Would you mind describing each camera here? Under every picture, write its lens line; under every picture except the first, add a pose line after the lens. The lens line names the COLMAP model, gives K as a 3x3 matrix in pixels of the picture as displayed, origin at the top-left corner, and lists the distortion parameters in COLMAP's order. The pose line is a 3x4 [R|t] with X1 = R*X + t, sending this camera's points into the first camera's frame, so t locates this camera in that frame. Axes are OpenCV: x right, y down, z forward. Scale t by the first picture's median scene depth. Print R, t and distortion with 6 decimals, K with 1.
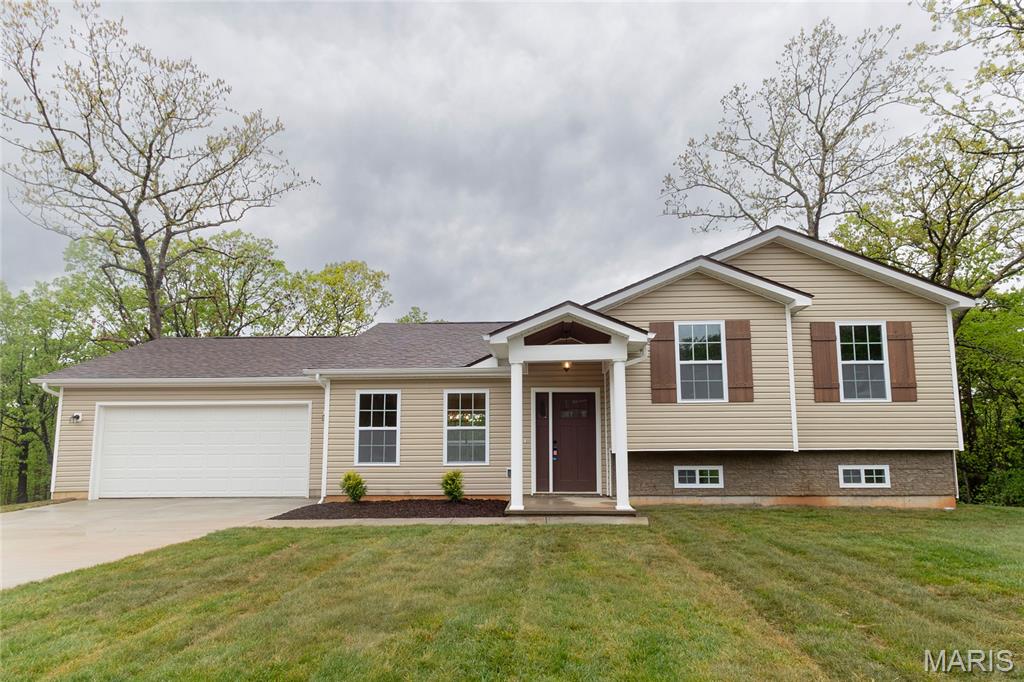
lens RADIAL K [[481.3, 0, 520.9], [0, 481.3, 336.3], [0, 0, 1]] dist [0.018009, -0.000769]
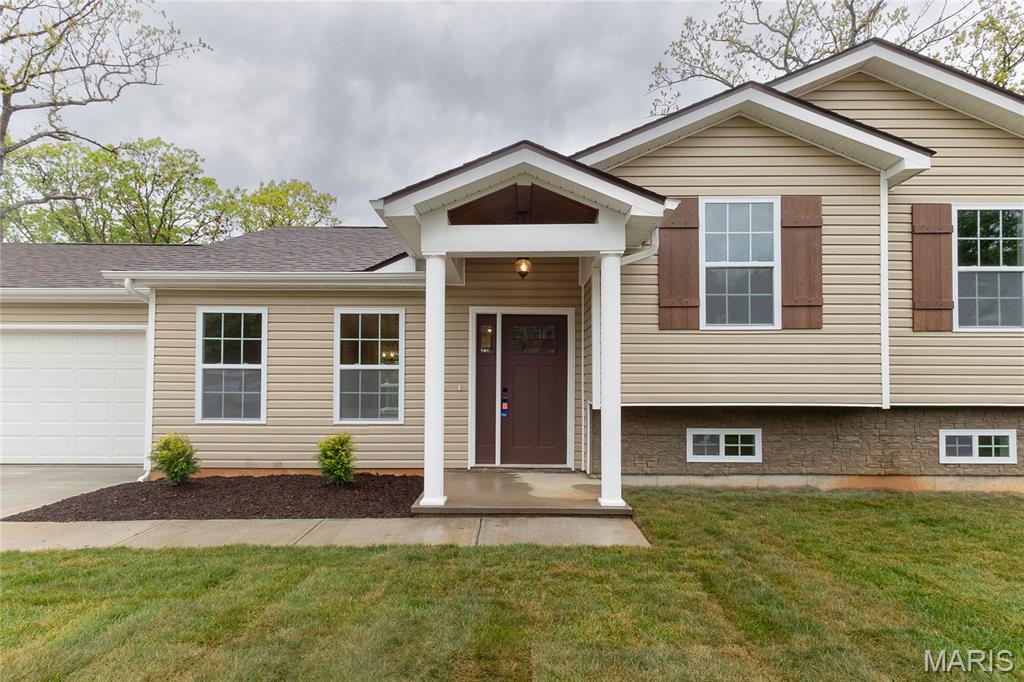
lens RADIAL K [[440.9, 0, 509.7], [0, 440.9, 302.1], [0, 0, 1]] dist [0.007943, -0.000263]
pose [[0.999366, 0.015019, 0.032281, 0.059183], [-0.016094, 0.999315, 0.033312, 0.084506], [-0.031759, -0.033810, 0.998924, 0.425890]]
